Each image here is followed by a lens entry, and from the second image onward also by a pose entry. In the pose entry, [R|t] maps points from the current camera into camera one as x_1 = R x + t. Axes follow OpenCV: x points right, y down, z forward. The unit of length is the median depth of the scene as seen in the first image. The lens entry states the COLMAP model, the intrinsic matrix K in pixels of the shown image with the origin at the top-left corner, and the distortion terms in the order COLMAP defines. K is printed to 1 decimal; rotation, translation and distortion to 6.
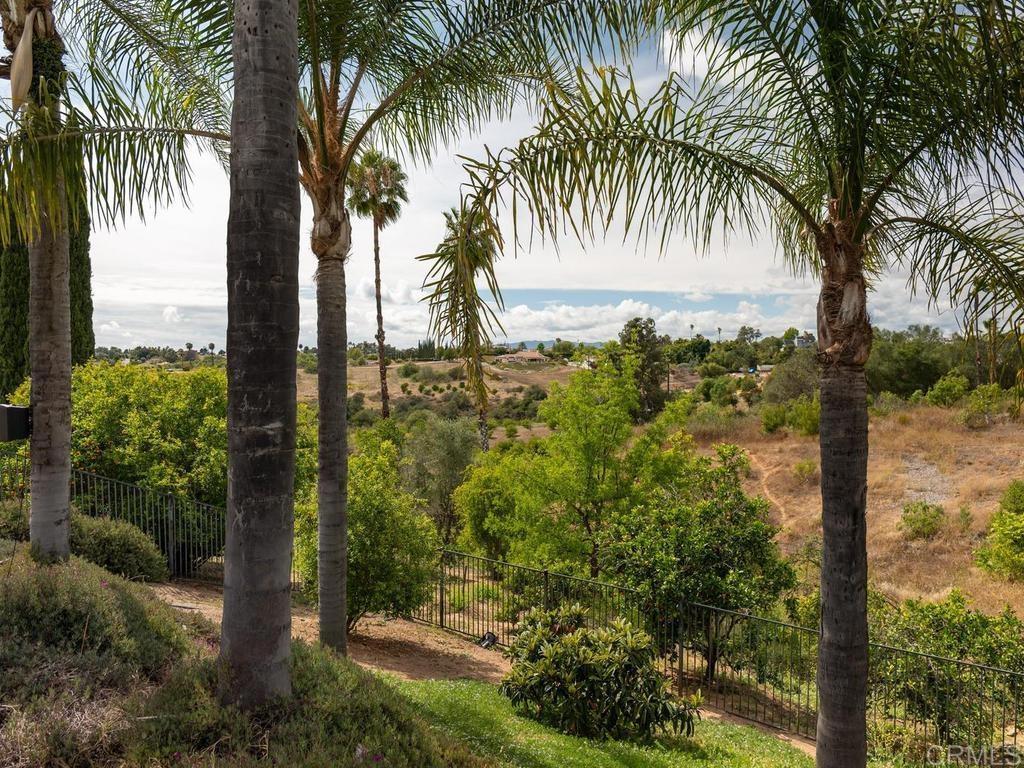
lens RADIAL K [[672.1, 0, 521.9], [0, 672.1, 385.0], [0, 0, 1]] dist [-0.045505, 0.045260]
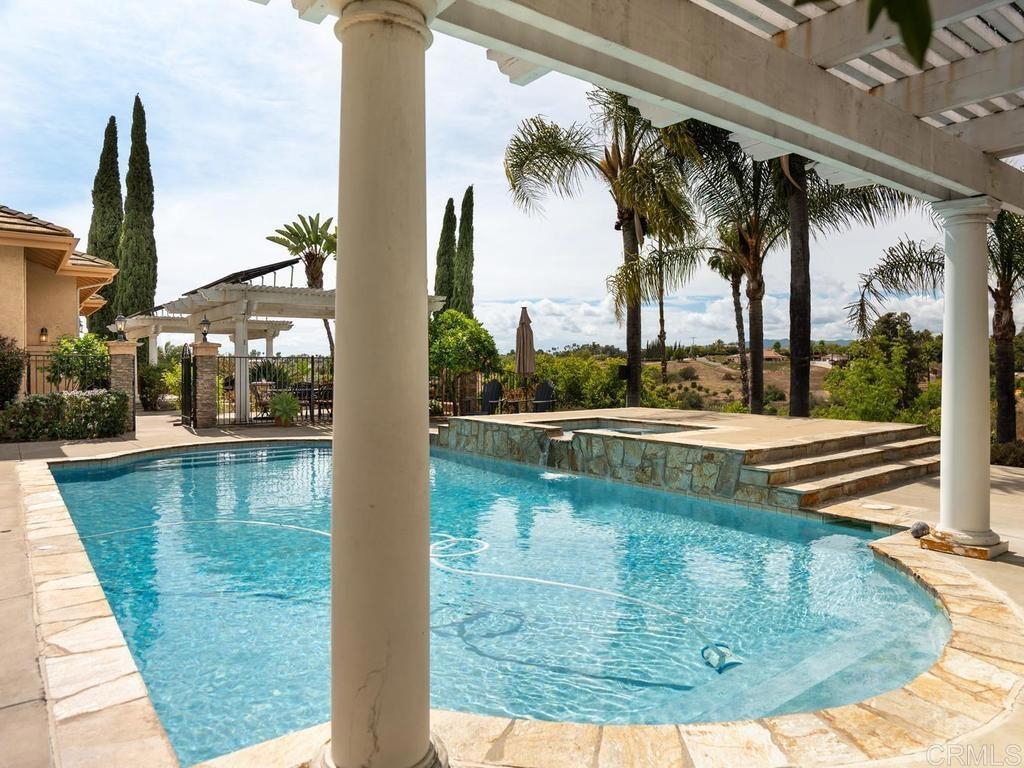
lens RADIAL K [[672.1, 0, 521.9], [0, 672.1, 385.0], [0, 0, 1]] dist [-0.045505, 0.045260]
pose [[0.945543, 0.004066, -0.325471, -0.053277], [-0.004341, 0.999991, -0.000119, 0.017333], [0.325468, 0.001526, 0.945552, -0.235515]]
